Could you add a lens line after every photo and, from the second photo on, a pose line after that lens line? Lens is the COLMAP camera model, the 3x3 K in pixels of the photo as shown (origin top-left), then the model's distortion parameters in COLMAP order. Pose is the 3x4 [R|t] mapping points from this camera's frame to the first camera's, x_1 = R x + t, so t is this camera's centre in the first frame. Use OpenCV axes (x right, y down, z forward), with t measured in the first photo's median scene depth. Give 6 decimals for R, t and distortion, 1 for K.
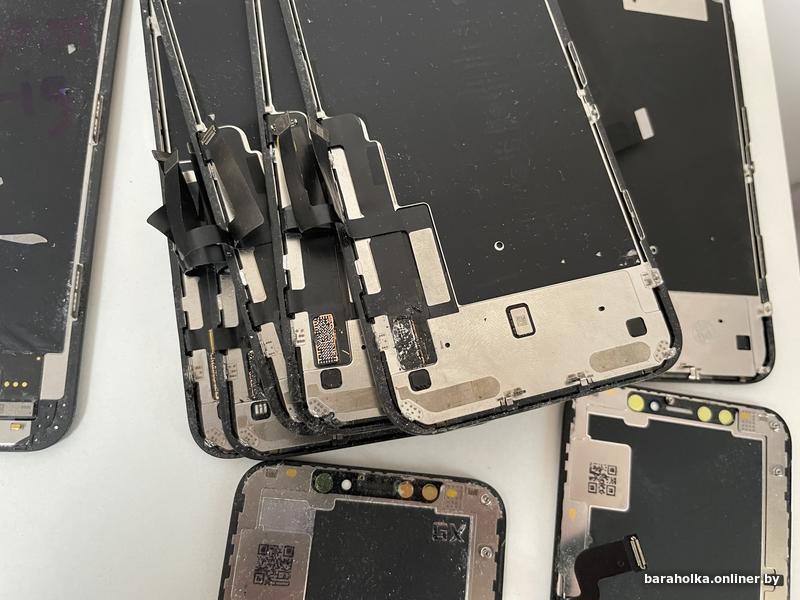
lens RADIAL K [[602.9, 0, 400.0], [0, 602.9, 300.0], [0, 0, 1]] dist [0.076981, -0.135434]
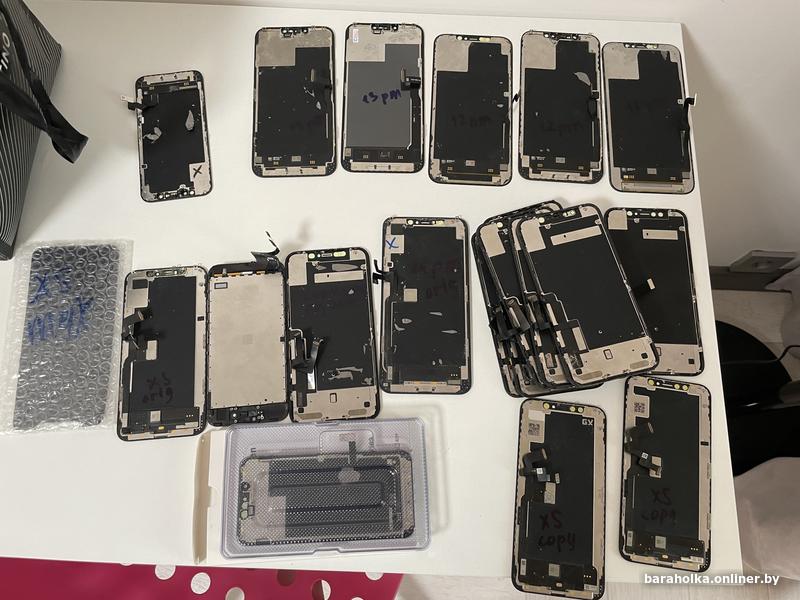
lens RADIAL K [[602.9, 0, 400.0], [0, 602.9, 300.0], [0, 0, 1]] dist [0.076981, -0.135434]
pose [[0.989594, -0.029508, -0.140829, -0.428272], [0.019275, 0.997110, -0.073483, -0.038048], [0.142591, 0.070003, 0.987303, -2.341239]]
